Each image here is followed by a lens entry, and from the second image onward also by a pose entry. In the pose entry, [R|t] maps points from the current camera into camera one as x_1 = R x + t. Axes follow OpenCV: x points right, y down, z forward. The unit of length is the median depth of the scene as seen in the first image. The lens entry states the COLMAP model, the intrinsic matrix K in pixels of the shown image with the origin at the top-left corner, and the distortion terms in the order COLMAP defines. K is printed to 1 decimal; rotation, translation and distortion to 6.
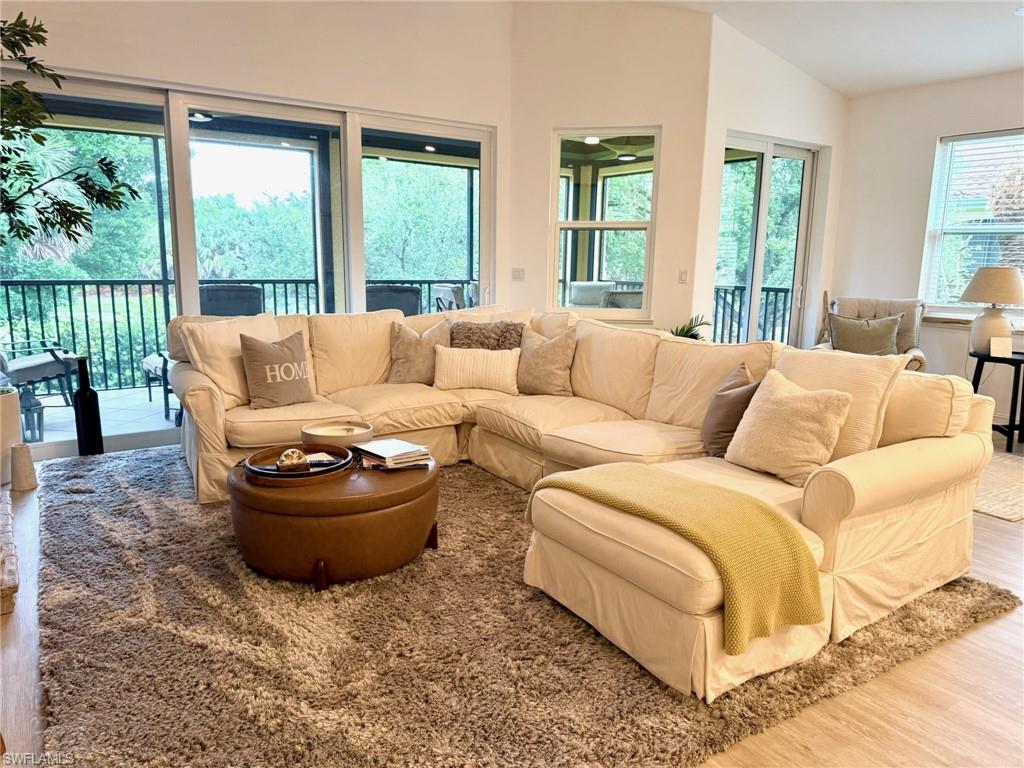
lens RADIAL K [[715.3, 0, 509.8], [0, 715.3, 389.0], [0, 0, 1]] dist [0.095369, -0.124568]
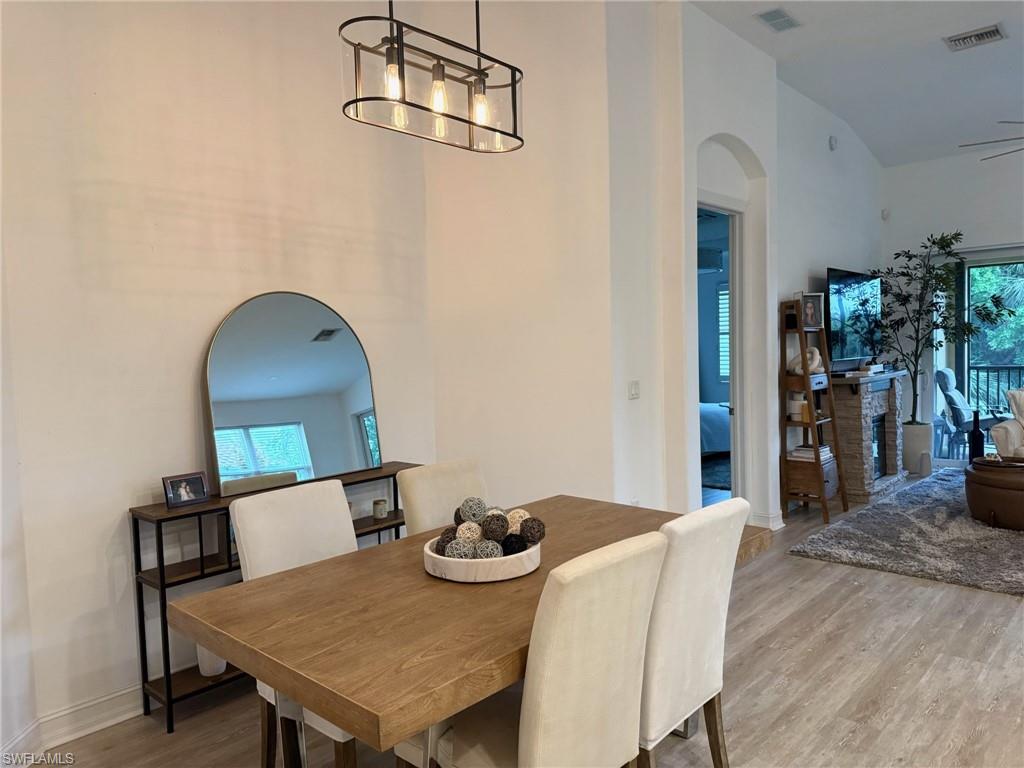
lens RADIAL K [[727.5, 0, 514.7], [0, 727.5, 383.5], [0, 0, 1]] dist [0.010742, -0.003612]
pose [[0.232051, 0.022039, -0.972454, 0.894748], [-0.148345, 0.988850, -0.012988, 0.081383], [0.961325, 0.147273, 0.232733, -0.473771]]
